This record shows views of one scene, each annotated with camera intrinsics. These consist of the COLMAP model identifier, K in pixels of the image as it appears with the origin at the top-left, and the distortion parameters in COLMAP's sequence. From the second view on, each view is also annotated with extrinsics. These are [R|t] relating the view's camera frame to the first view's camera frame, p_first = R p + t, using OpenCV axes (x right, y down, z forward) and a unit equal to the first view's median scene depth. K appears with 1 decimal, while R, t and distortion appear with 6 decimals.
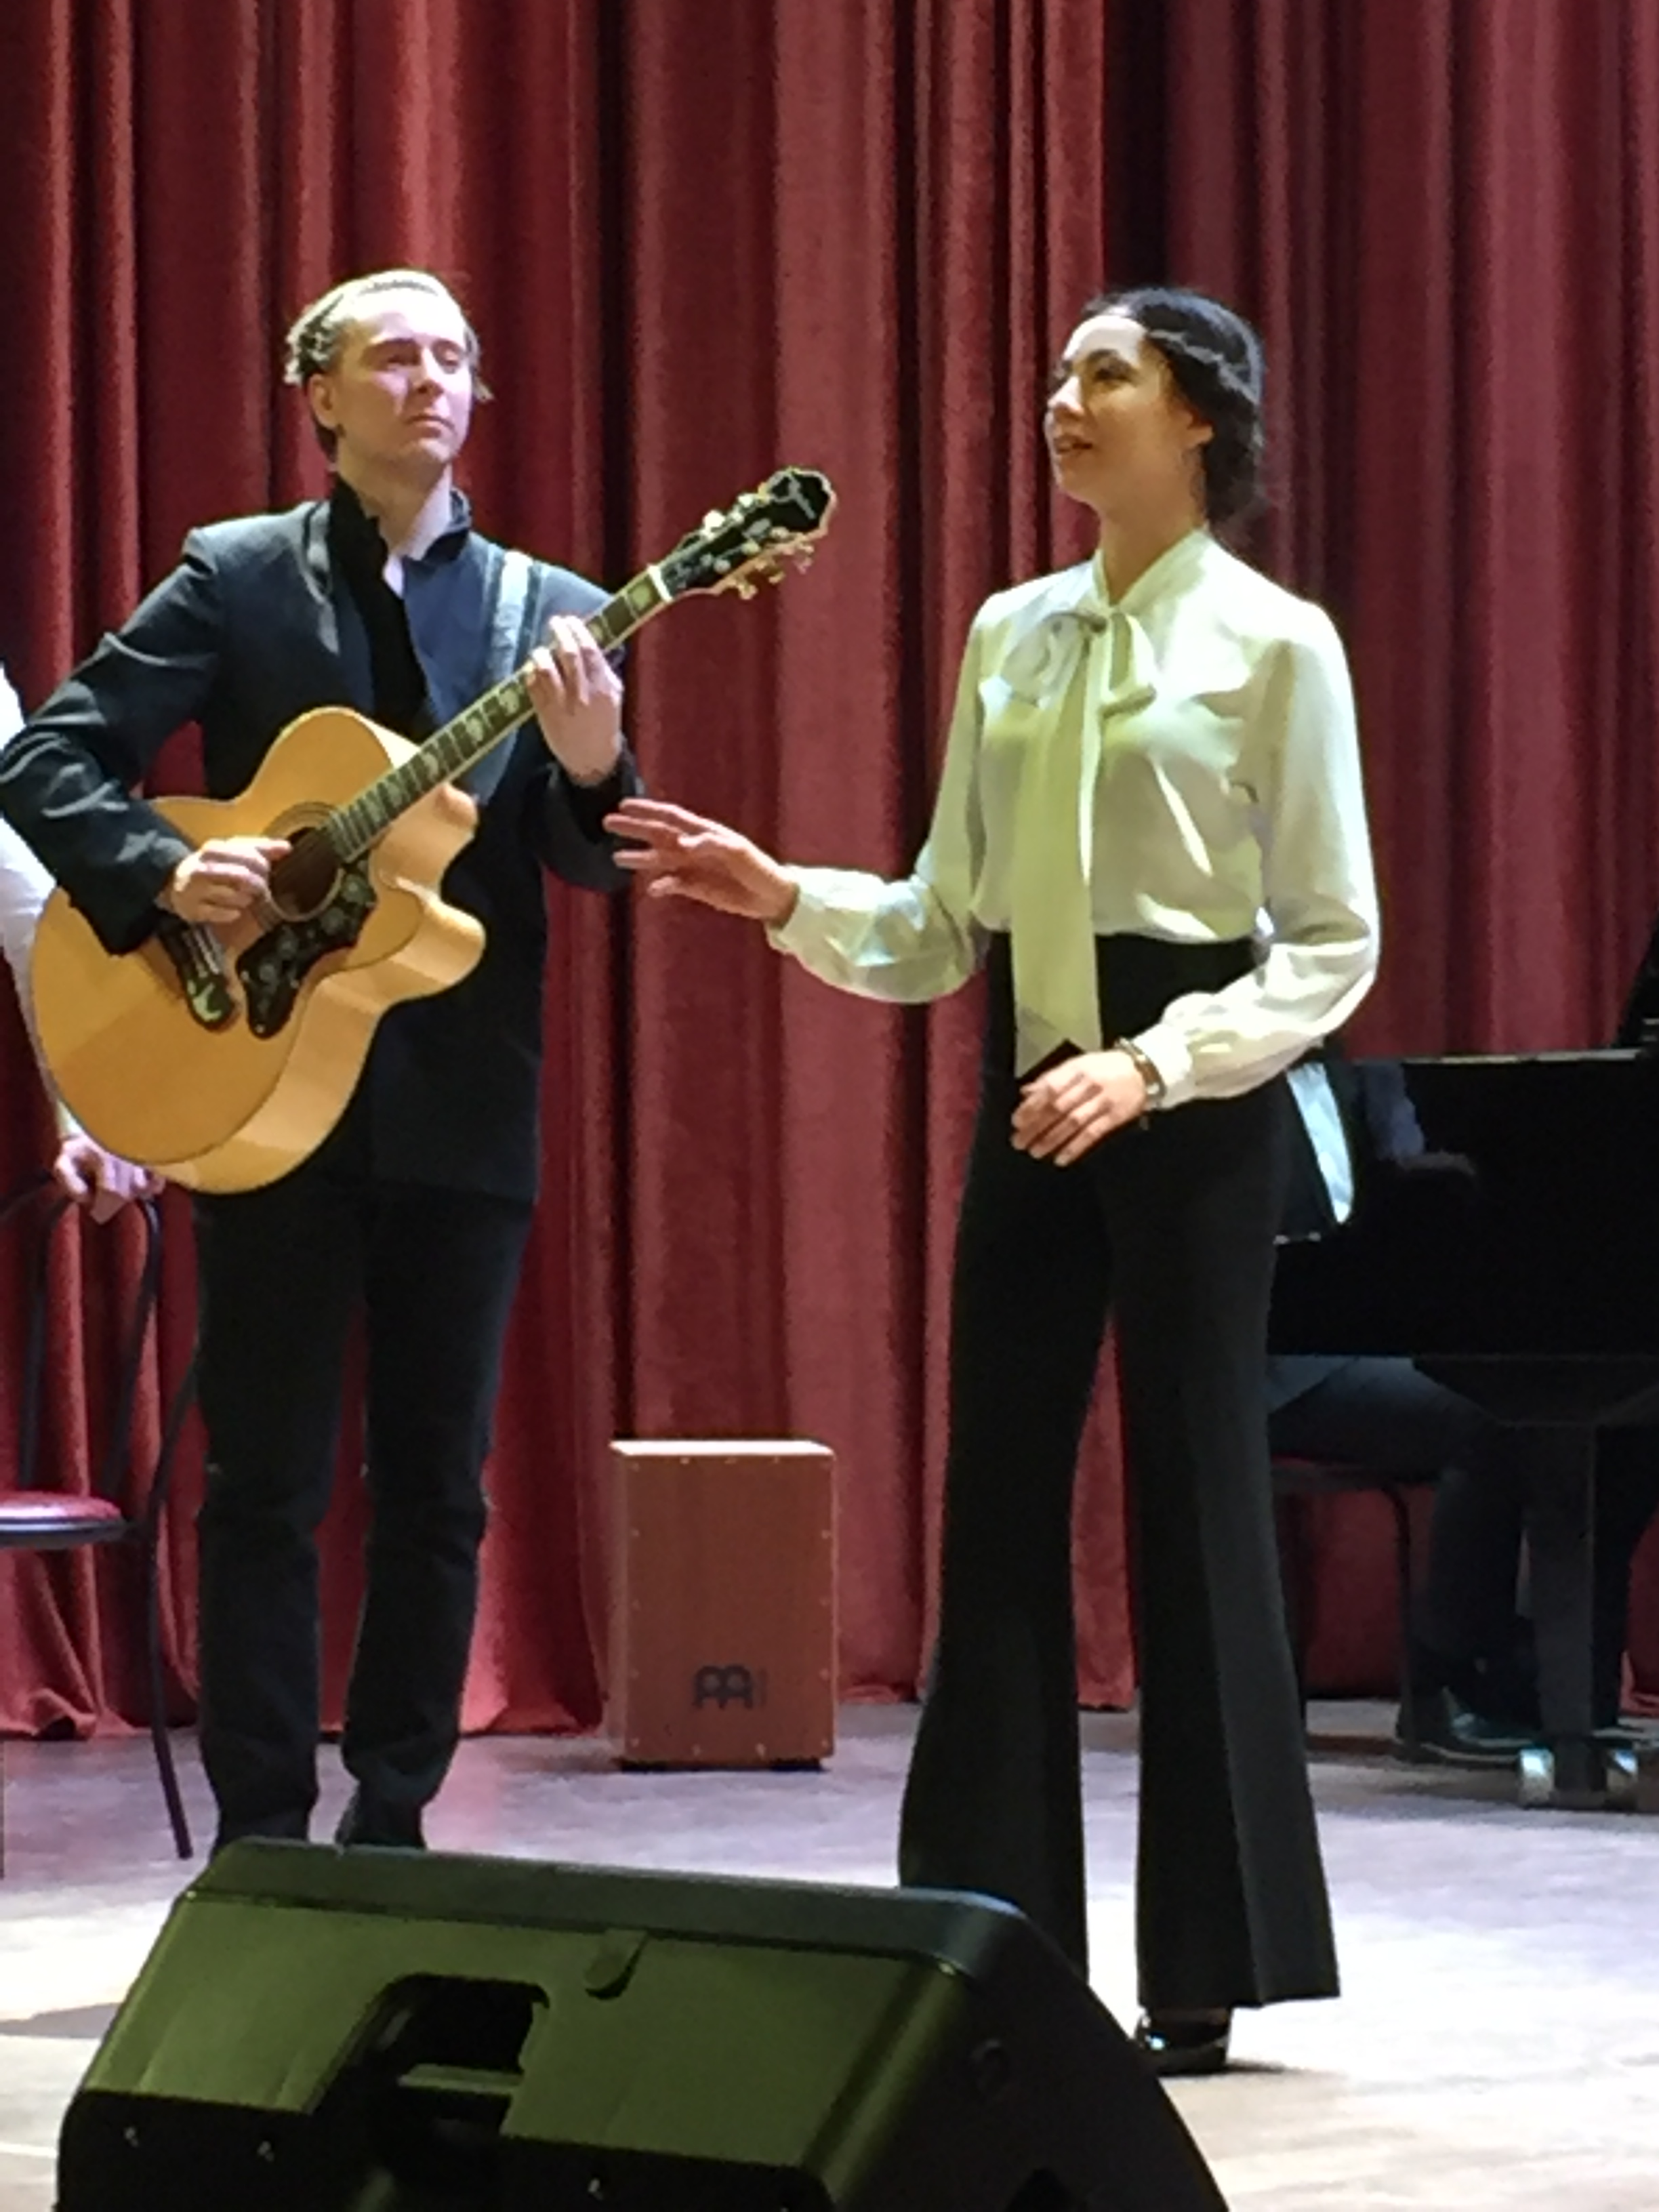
lens RADIAL K [[7653.3, 0, 761.0], [0, 7653.3, 1103.5], [0, 0, 1]] dist [0.037355, 0.000000]
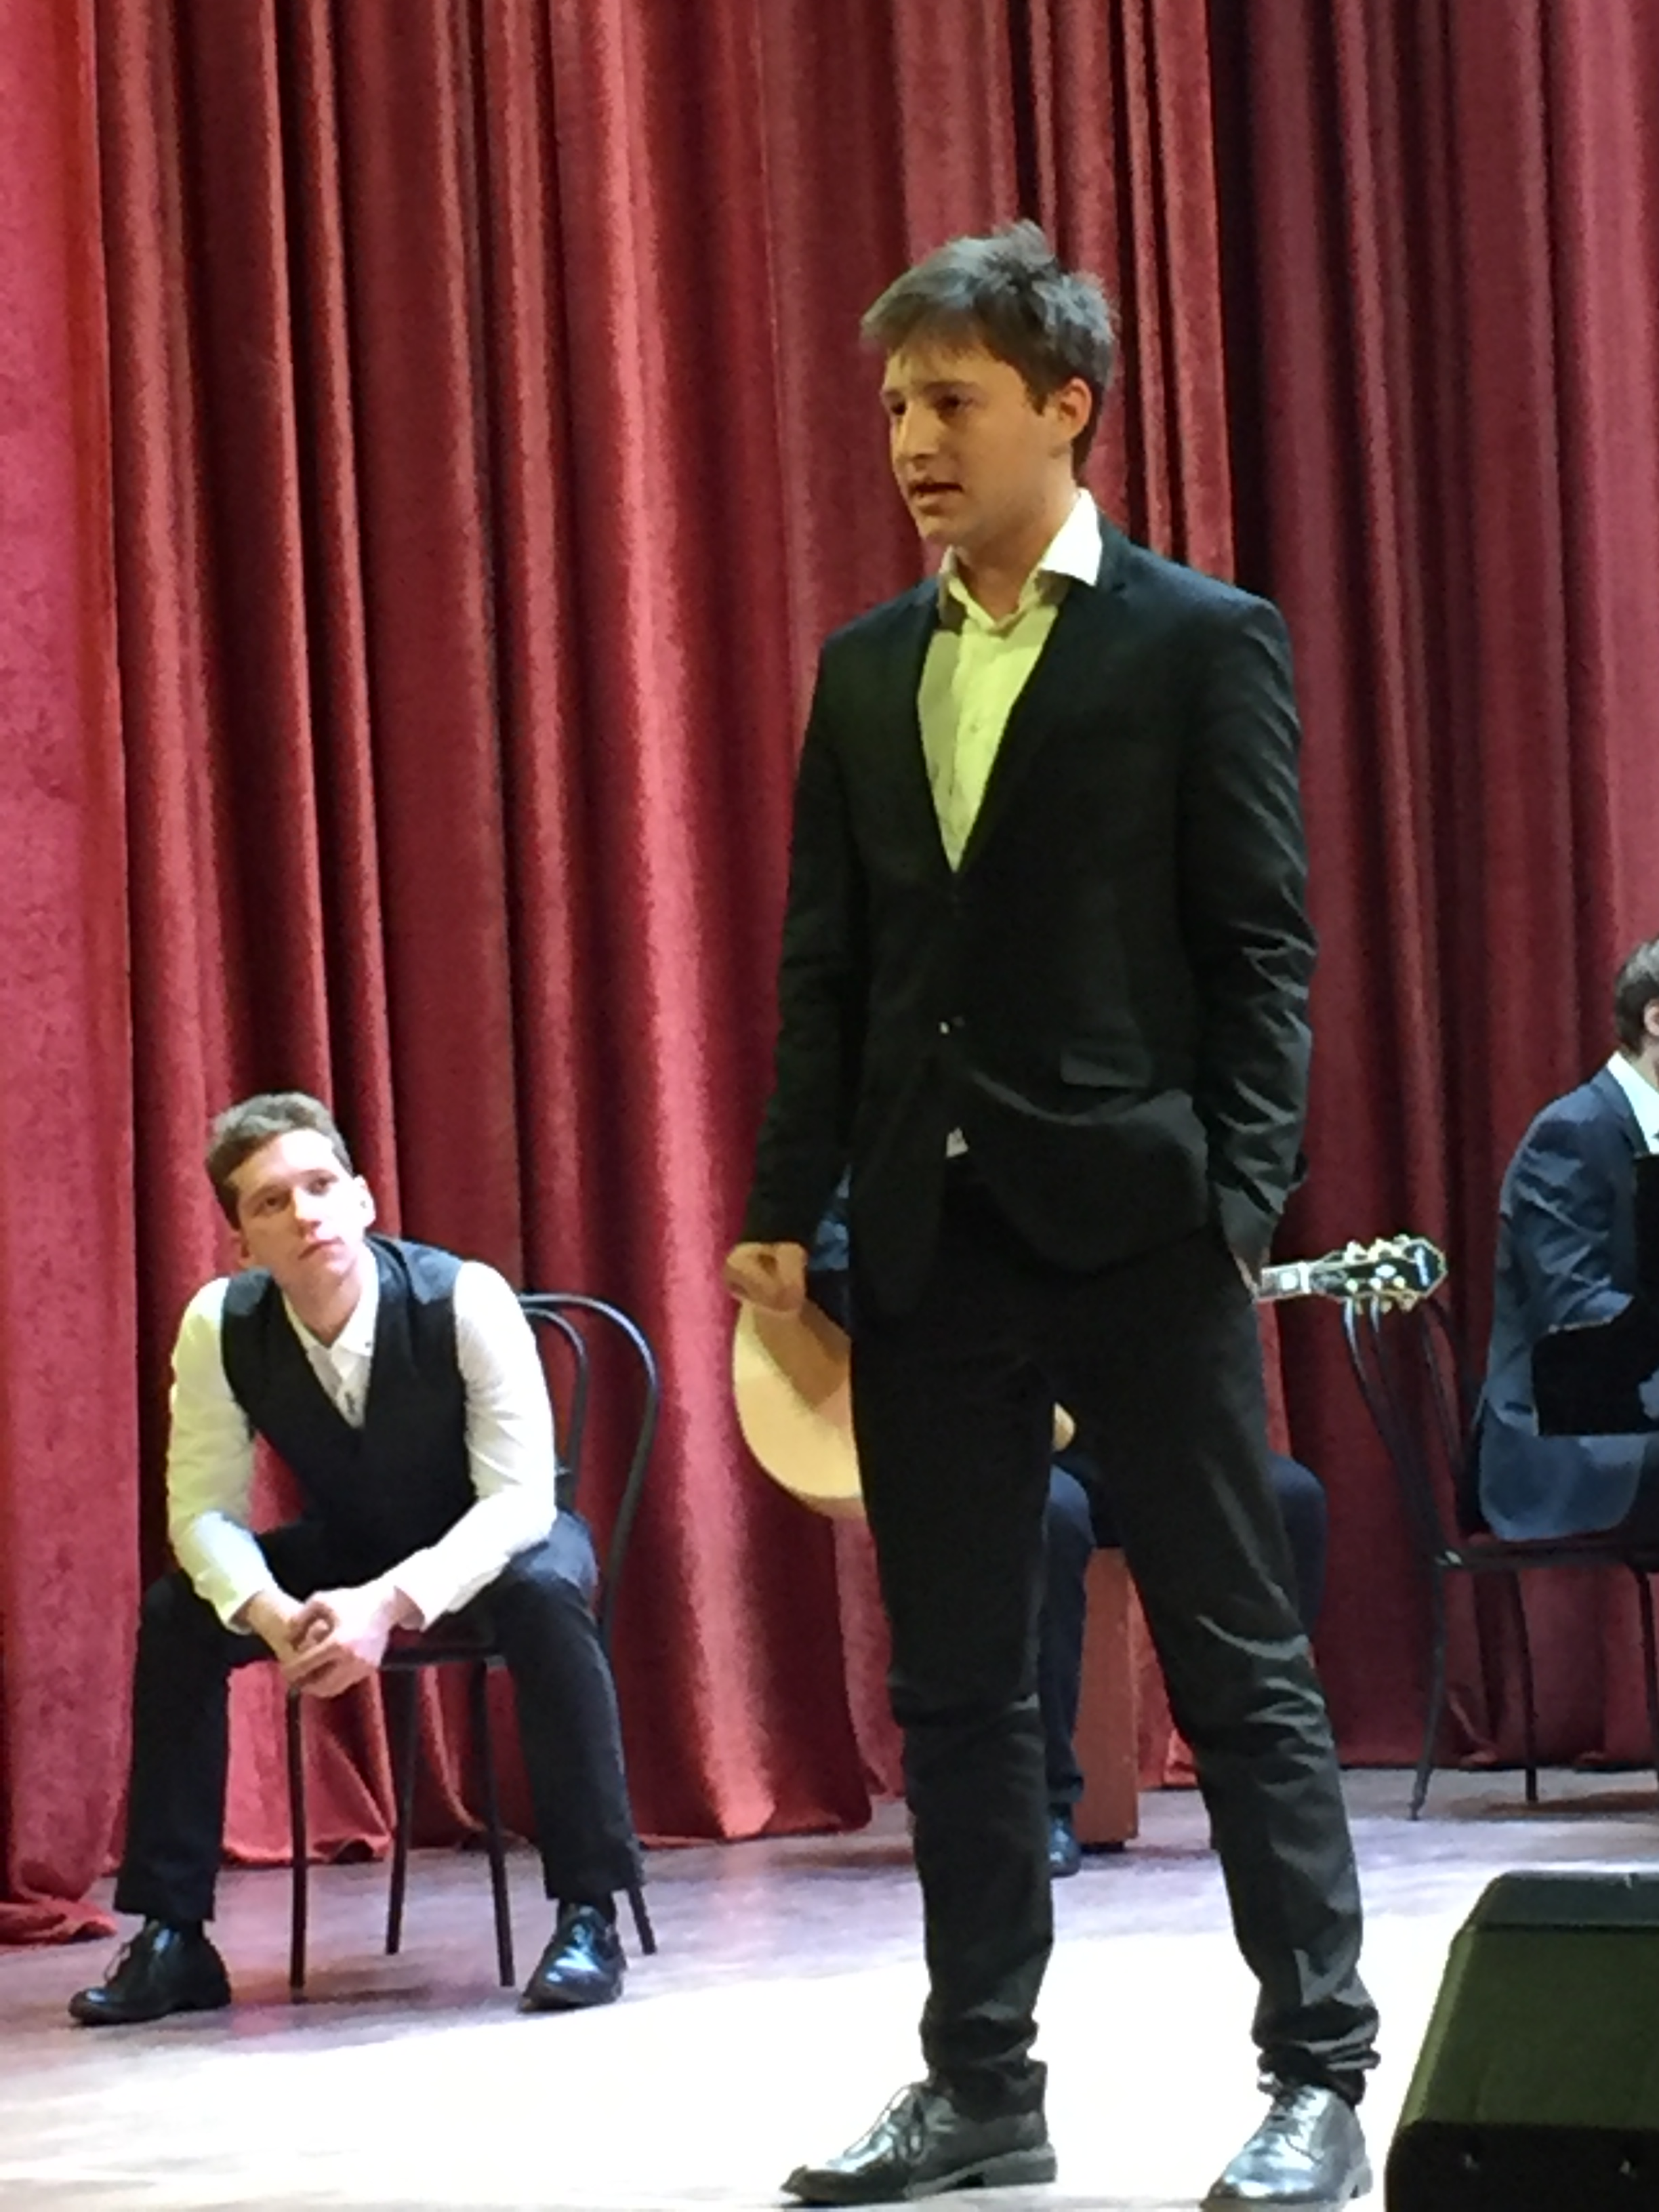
lens RADIAL K [[7104.2, 0, 804.4], [0, 7104.2, 1092.0], [0, 0, 1]] dist [0.040149, 0.000000]
pose [[0.996177, -0.041902, 0.076647, -0.108059], [0.043806, 0.998768, -0.023331, 0.003334], [-0.075575, 0.026599, 0.996785, 0.021794]]
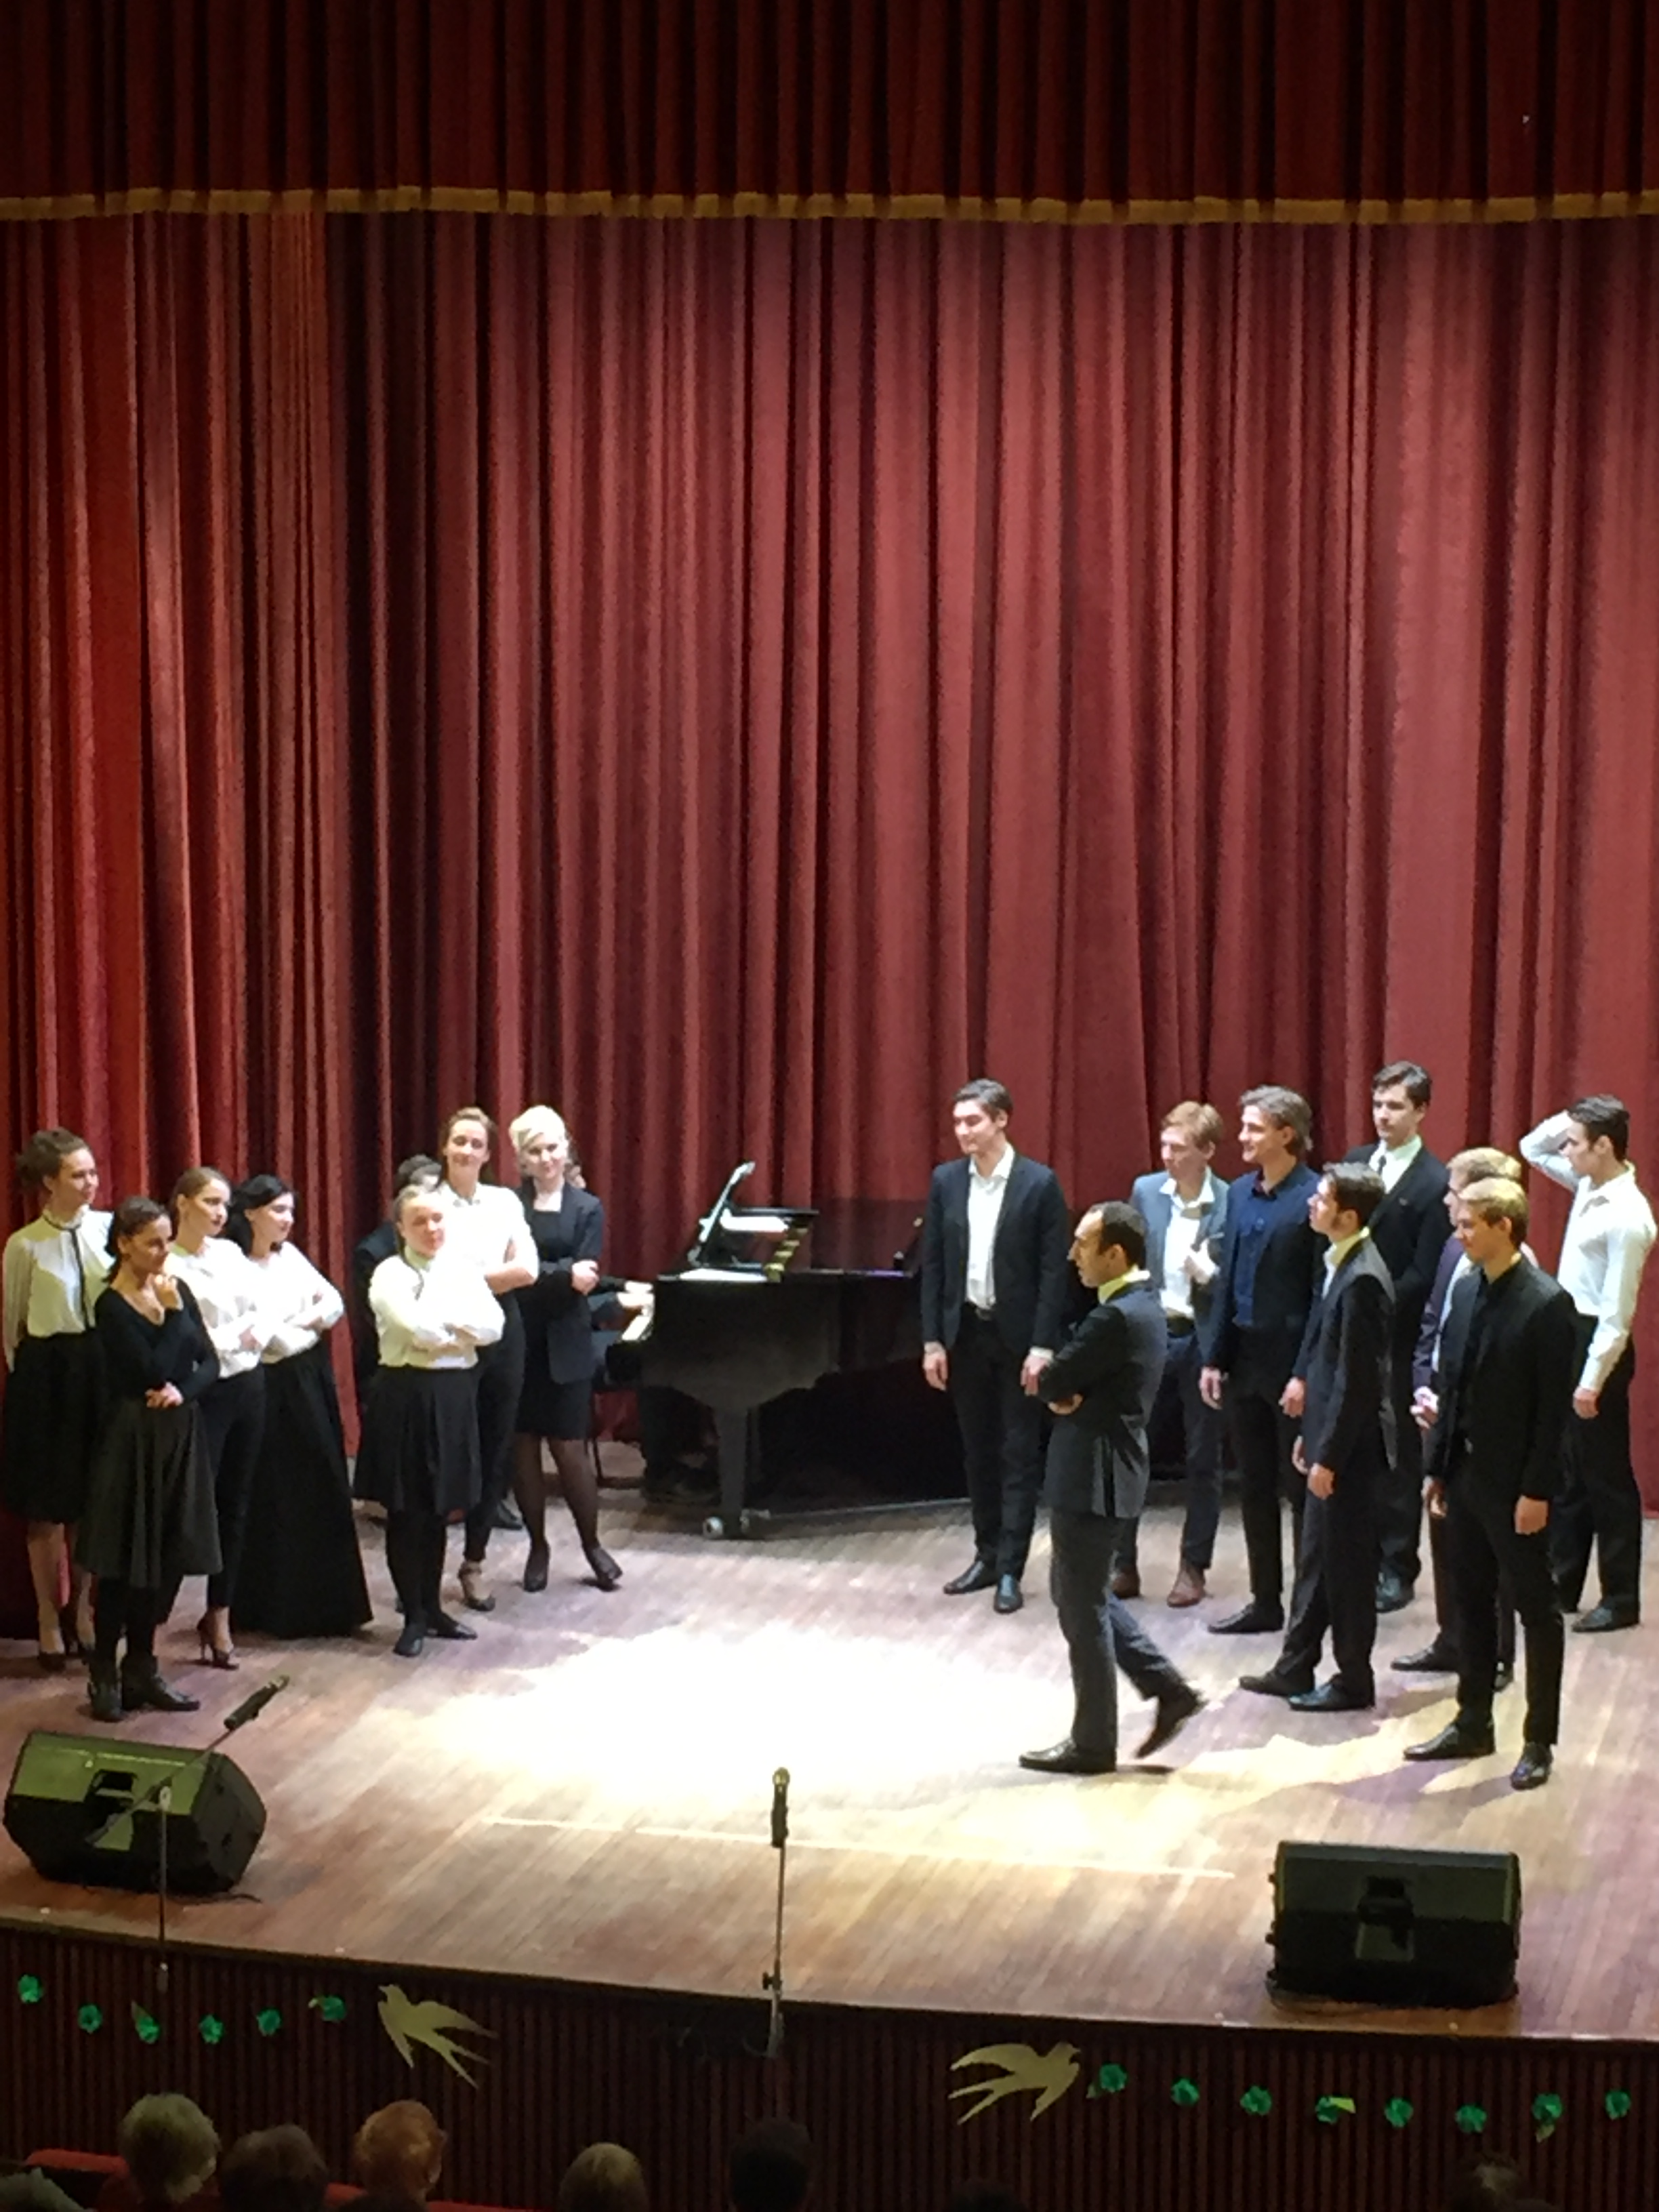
lens RADIAL K [[5285.8, 0, 761.7], [0, 5285.8, 1118.3], [0, 0, 1]] dist [0.037300, 0.000000]
pose [[0.847924, -0.069620, 0.525526, -0.838835], [-0.018648, 0.986808, 0.160818, -0.349934], [-0.529790, -0.146161, 0.835440, -0.561705]]
